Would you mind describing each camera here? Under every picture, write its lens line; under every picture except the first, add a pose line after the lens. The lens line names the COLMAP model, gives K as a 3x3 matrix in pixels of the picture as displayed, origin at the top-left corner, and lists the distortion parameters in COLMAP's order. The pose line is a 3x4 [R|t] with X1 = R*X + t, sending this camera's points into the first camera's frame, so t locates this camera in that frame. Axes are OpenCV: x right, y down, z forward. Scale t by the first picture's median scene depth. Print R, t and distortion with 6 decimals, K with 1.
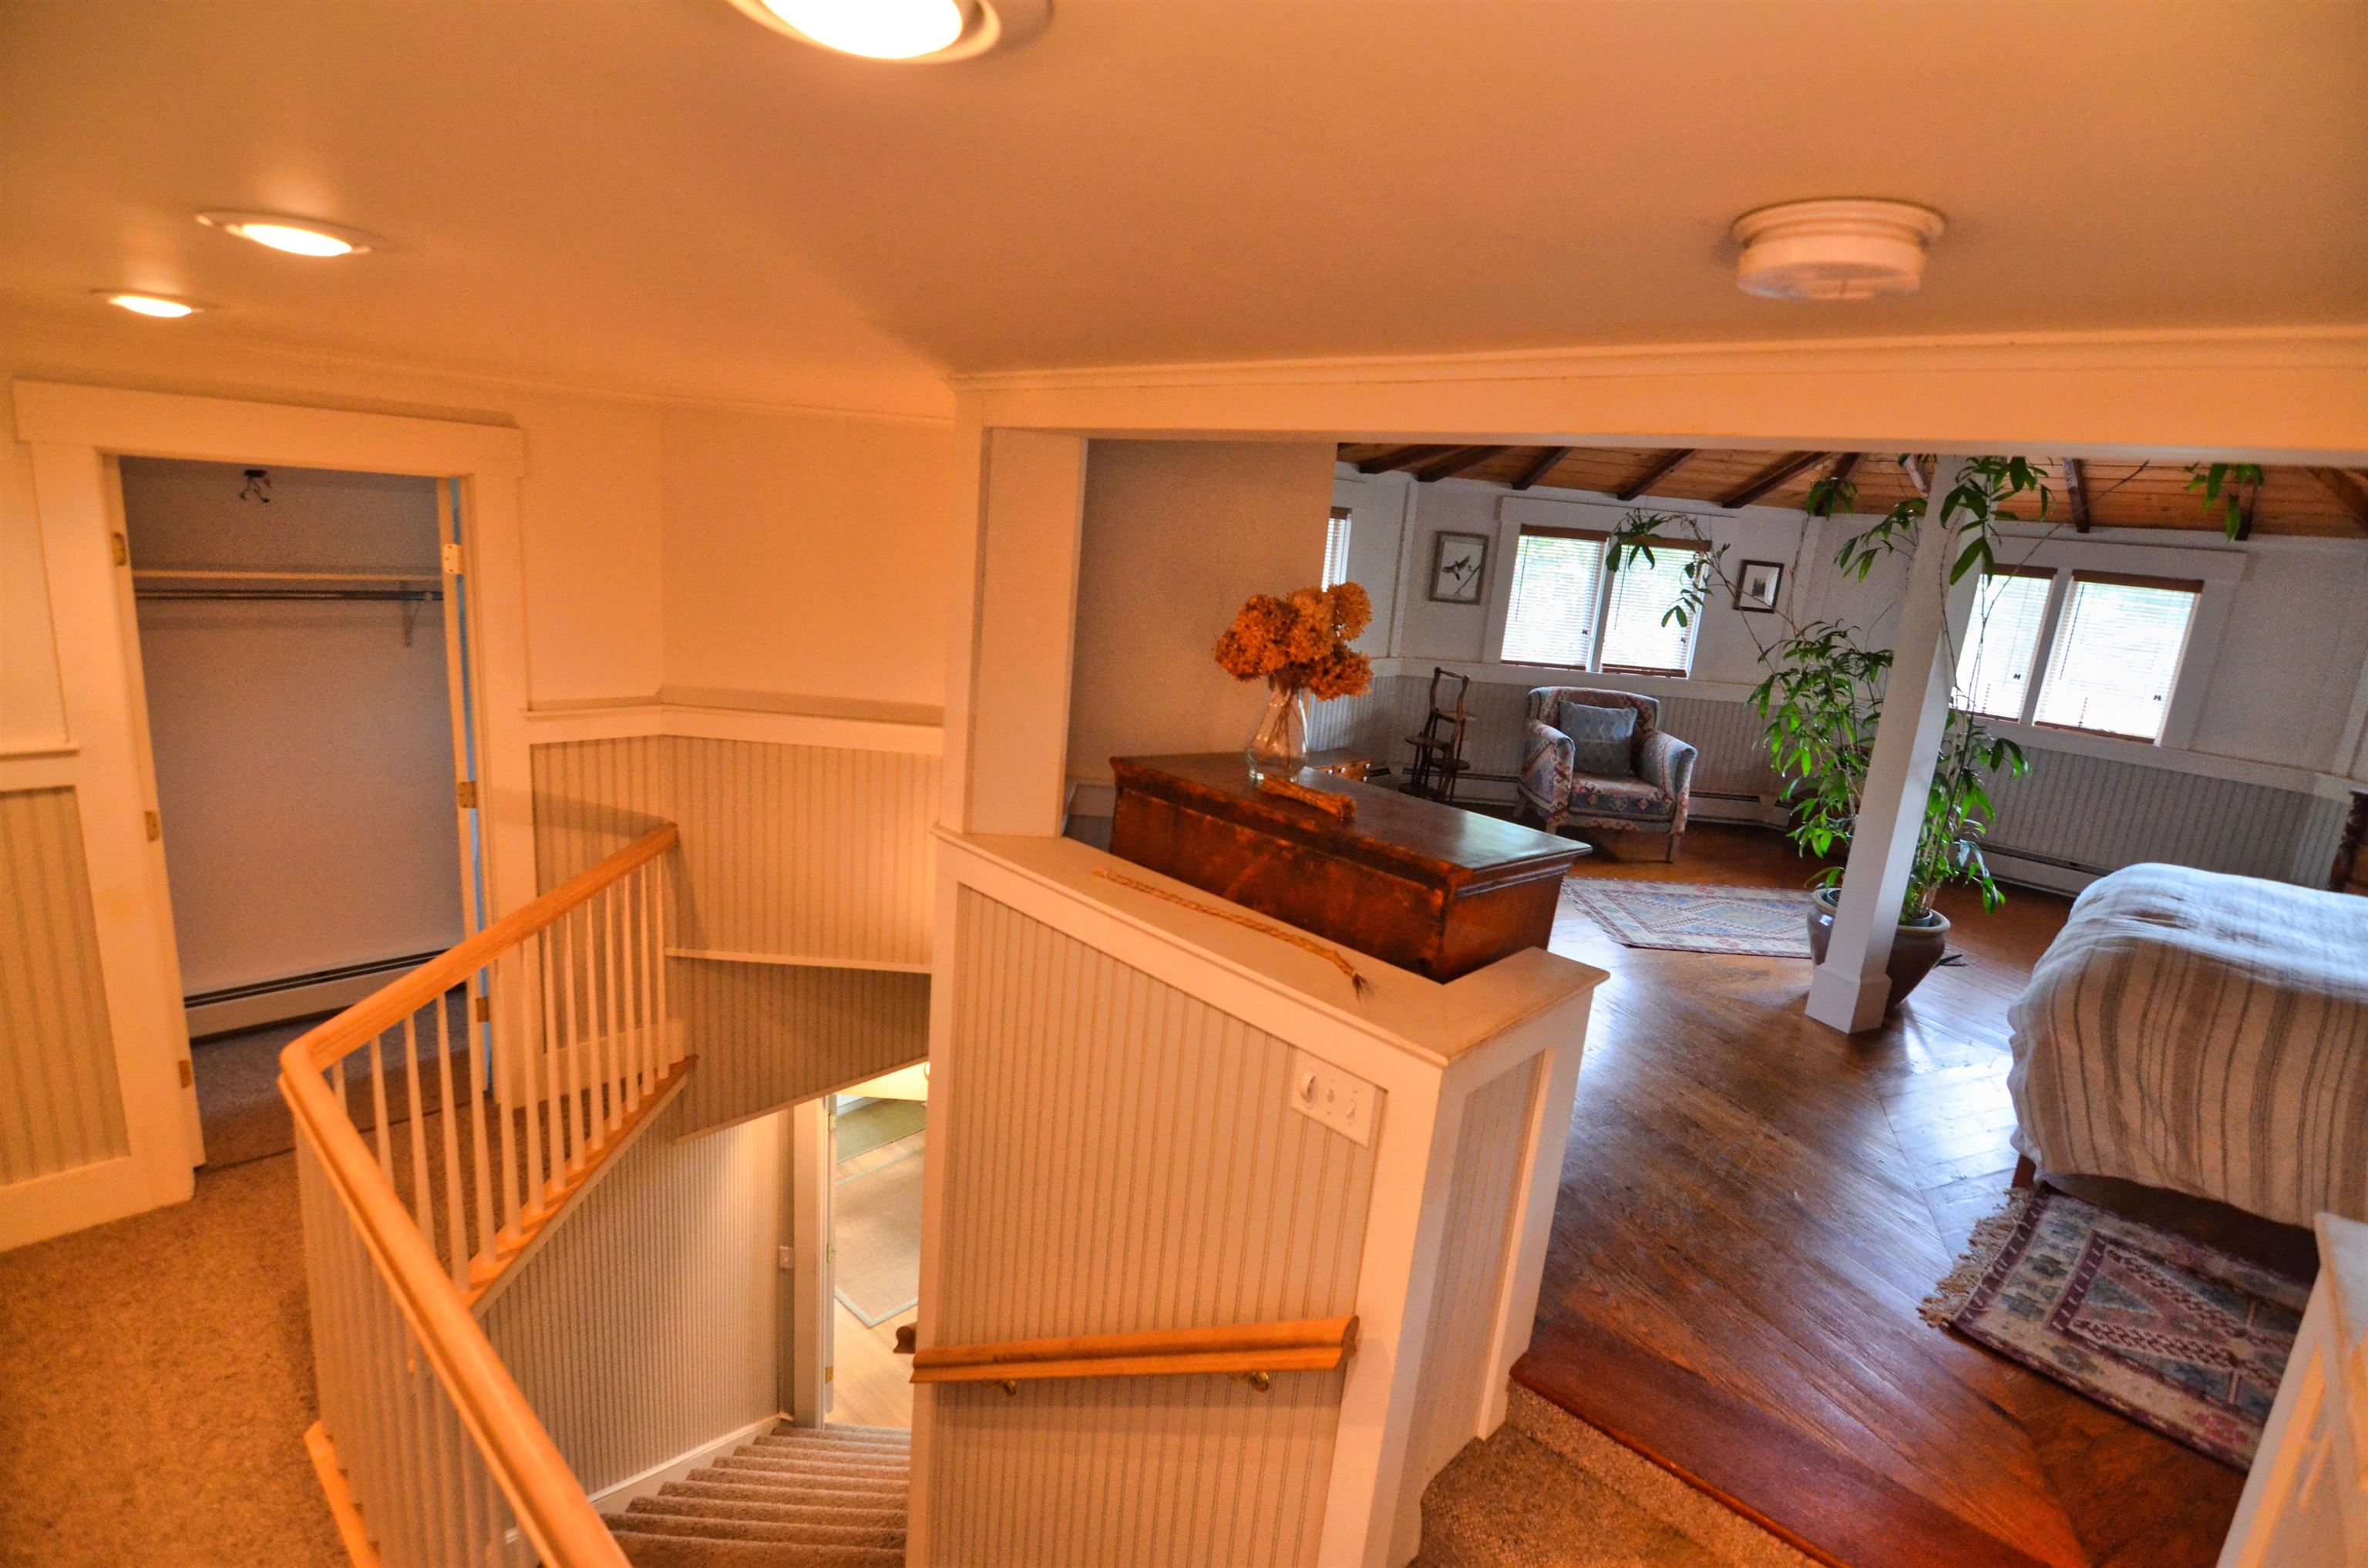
lens RADIAL K [[1142.1, 0, 1182.5], [0, 1142.1, 795.1], [0, 0, 1]] dist [-0.011906, -0.005533]
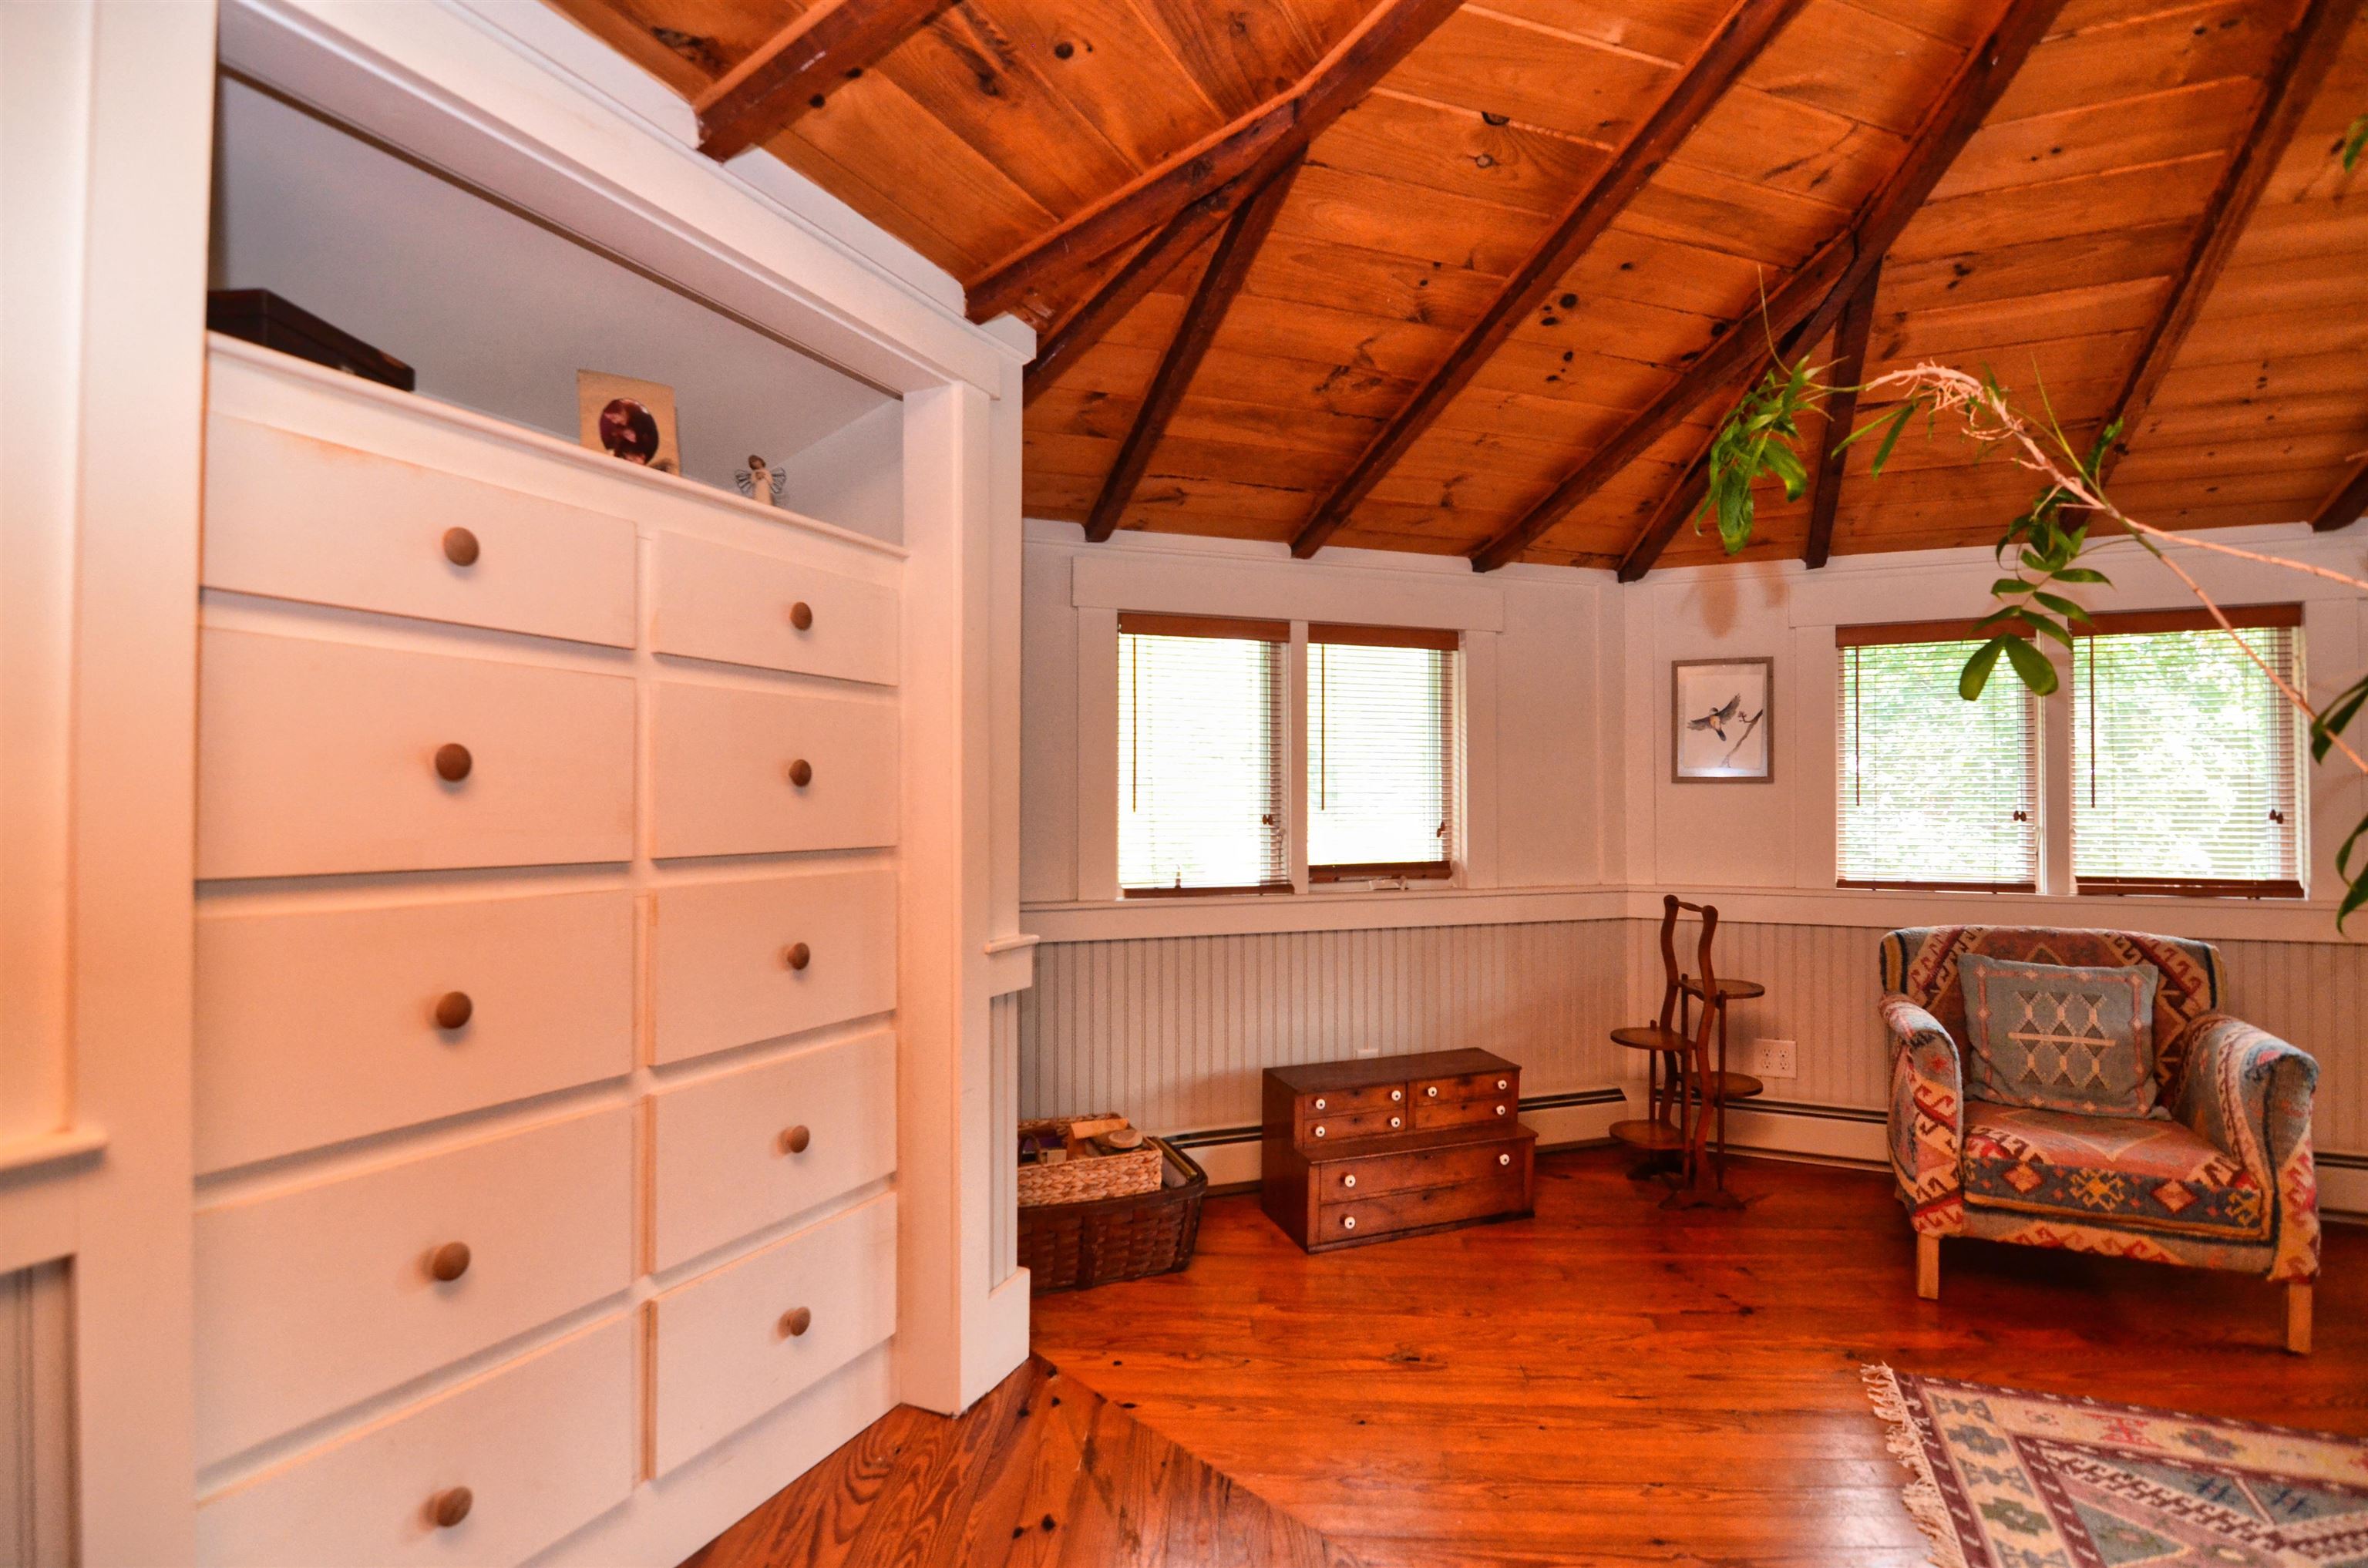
lens RADIAL K [[1142.1, 0, 1193.7], [0, 1142.1, 790.1], [0, 0, 1]] dist [-0.011906, -0.005533]
pose [[0.895873, -0.086132, -0.435881, 0.273928], [-0.030574, 0.966754, -0.253873, -0.018887], [0.443256, 0.240764, 0.863456, 0.455589]]
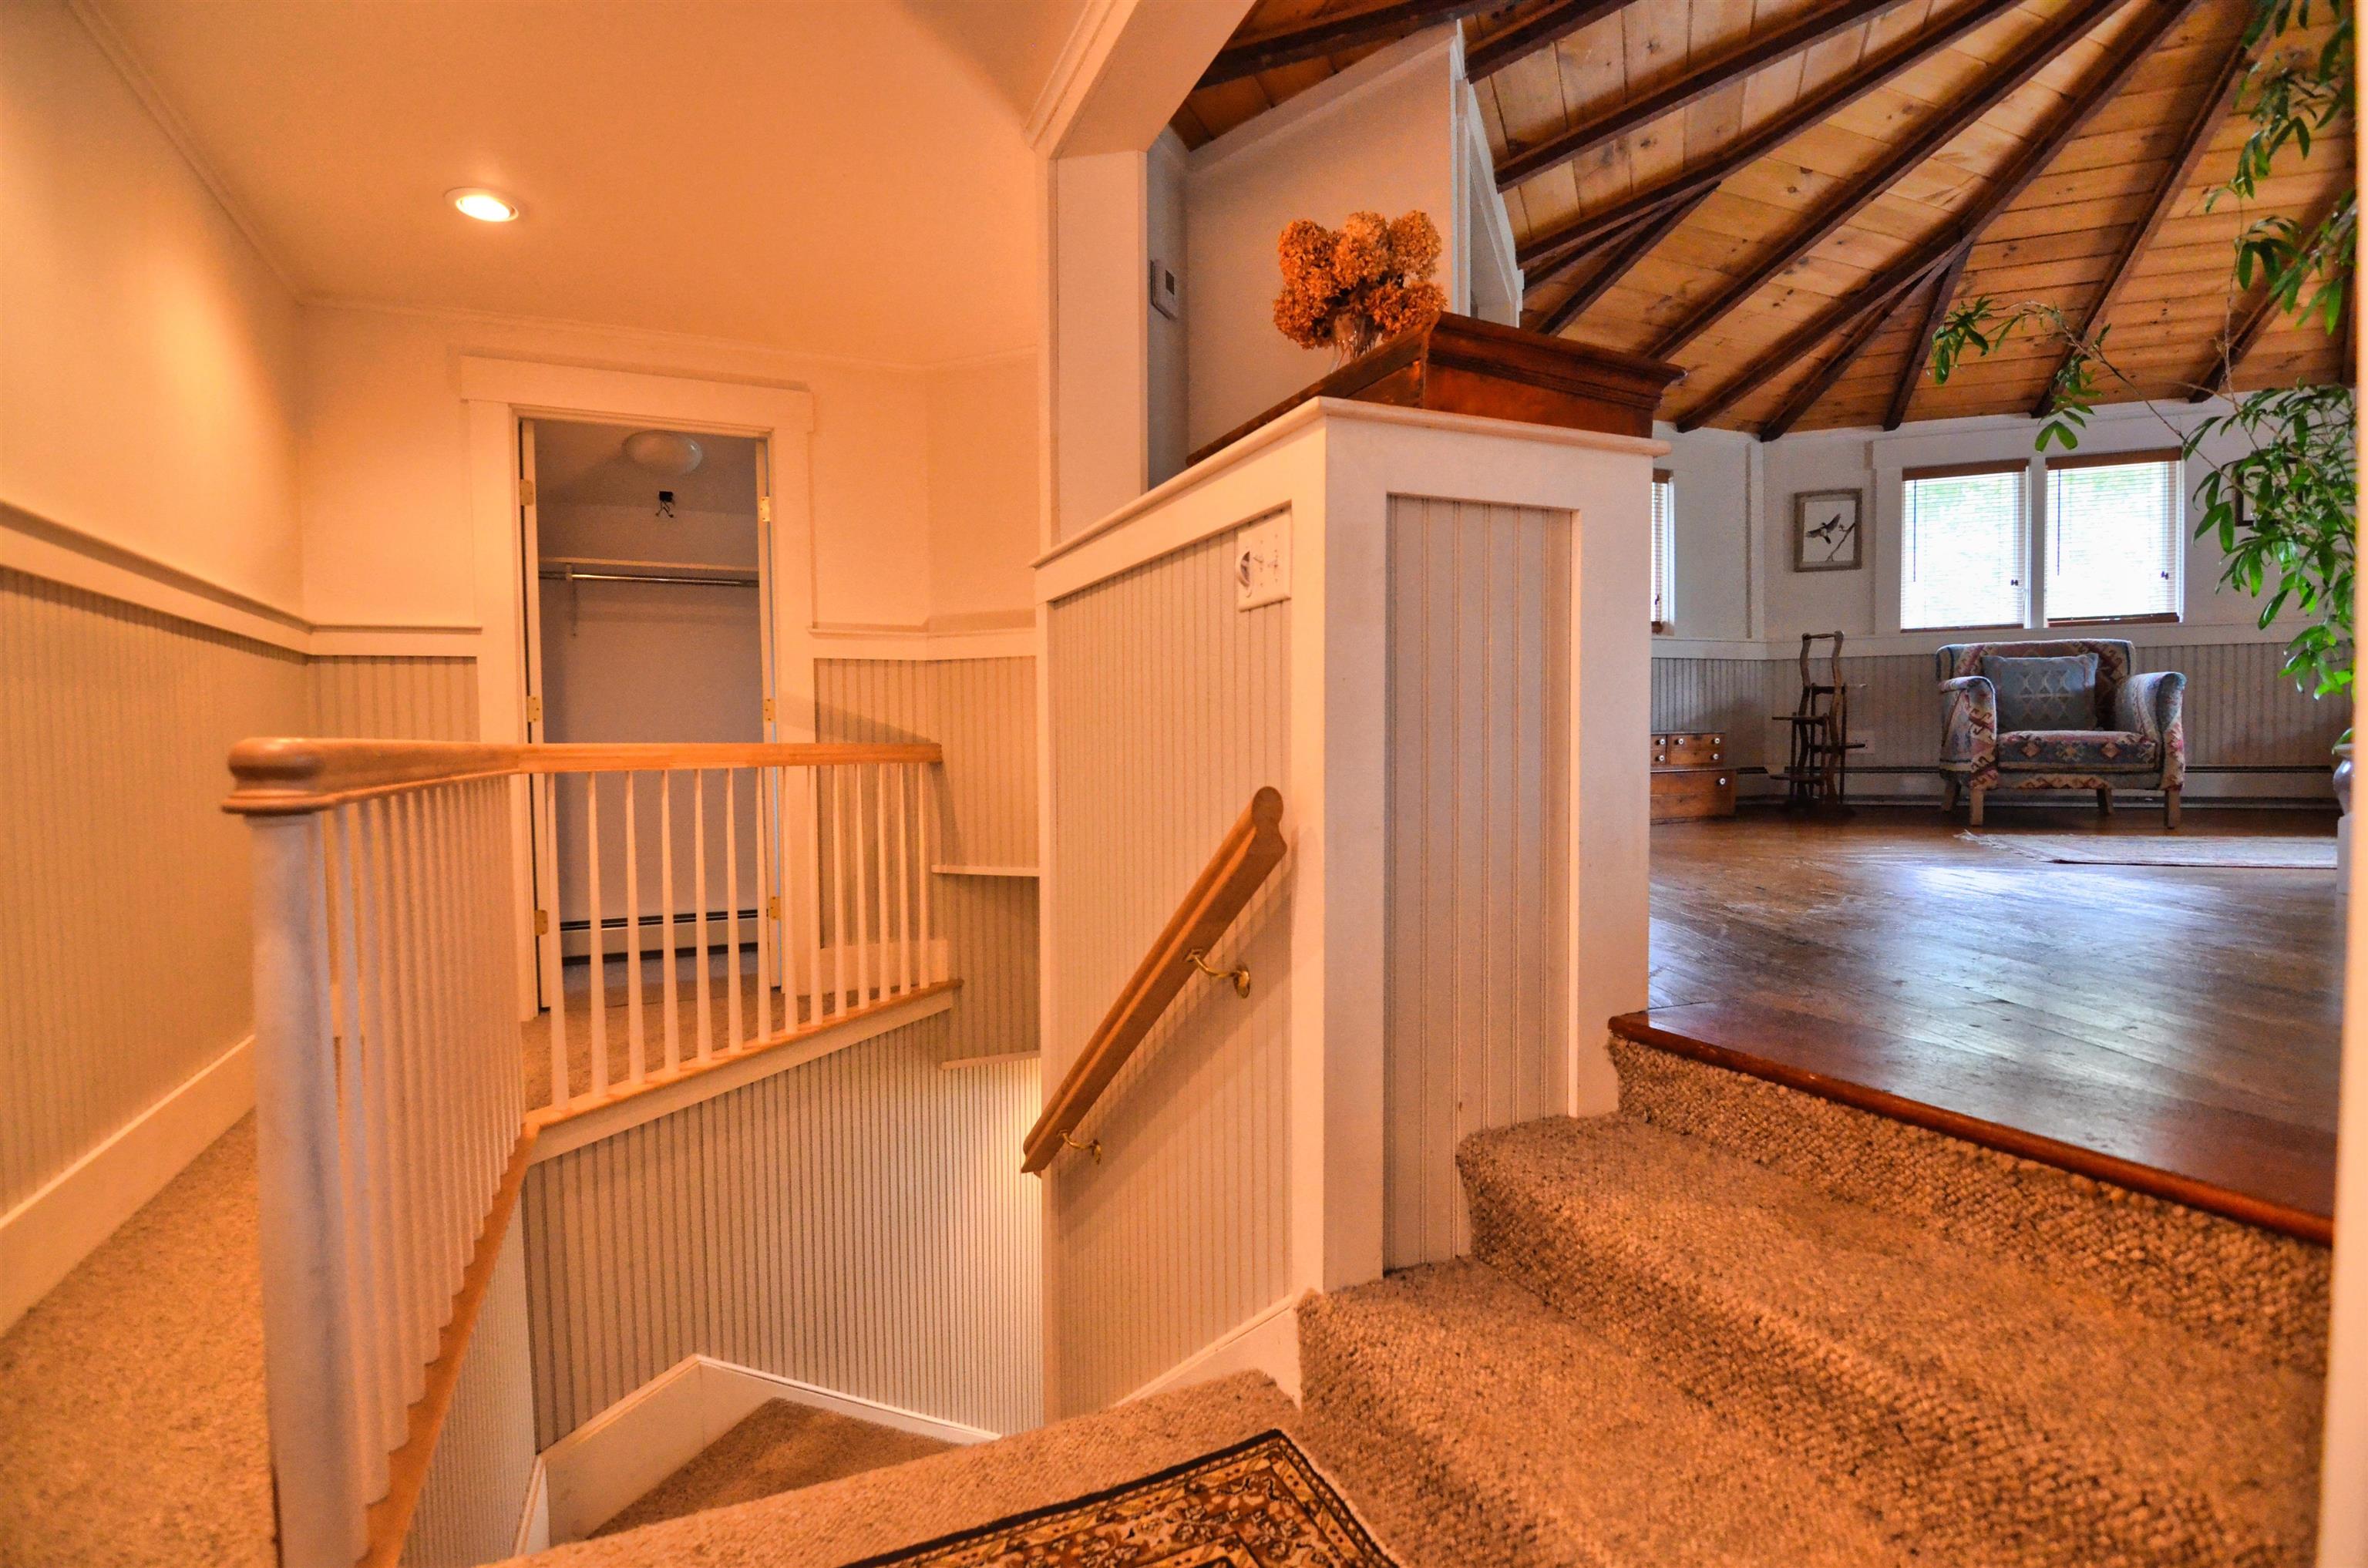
lens RADIAL K [[1142.1, 0, 1187.4], [0, 1142.1, 789.3], [0, 0, 1]] dist [-0.011906, -0.005533]
pose [[0.919129, -0.078404, -0.386077, 0.123593], [-0.003183, 0.978486, -0.206288, 0.188878], [0.393944, 0.190834, 0.899105, 0.077392]]
